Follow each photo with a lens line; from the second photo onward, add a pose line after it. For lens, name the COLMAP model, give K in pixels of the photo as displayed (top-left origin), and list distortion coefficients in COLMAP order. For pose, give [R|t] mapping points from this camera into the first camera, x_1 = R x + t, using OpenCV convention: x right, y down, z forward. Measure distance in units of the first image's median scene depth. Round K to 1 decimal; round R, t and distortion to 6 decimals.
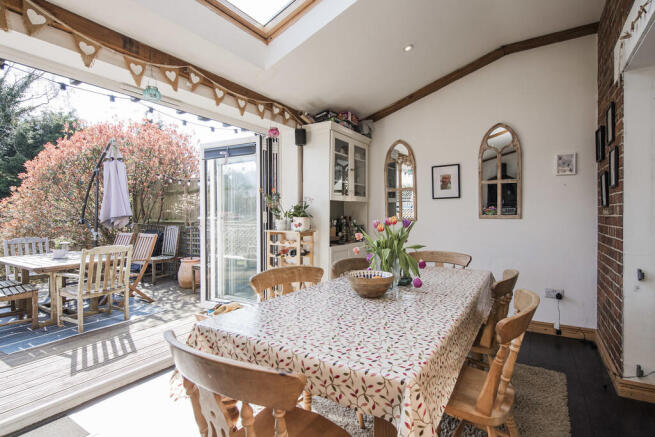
lens RADIAL K [[325.9, 0, 330.6], [0, 325.9, 214.6], [0, 0, 1]] dist [0.004032, -0.000230]
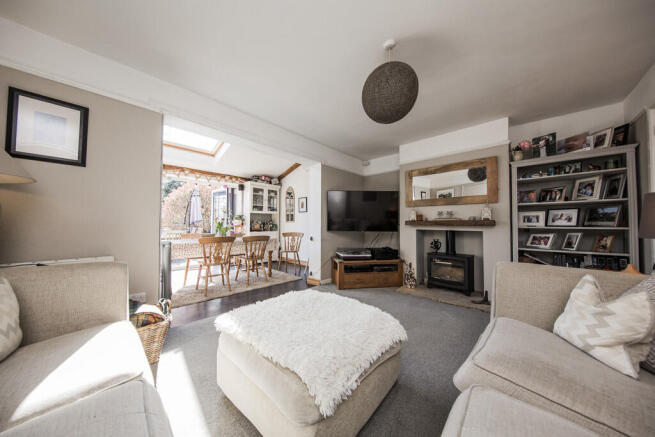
lens RADIAL K [[212.9, 0, 326.3], [0, 212.9, 217.8], [0, 0, 1]] dist [0.000111, -0.000990]
pose [[0.983607, 0.001270, -0.180323, 0.794199], [-0.007103, 0.999472, -0.031707, 0.038965], [0.180187, 0.032468, 0.983096, -0.452594]]
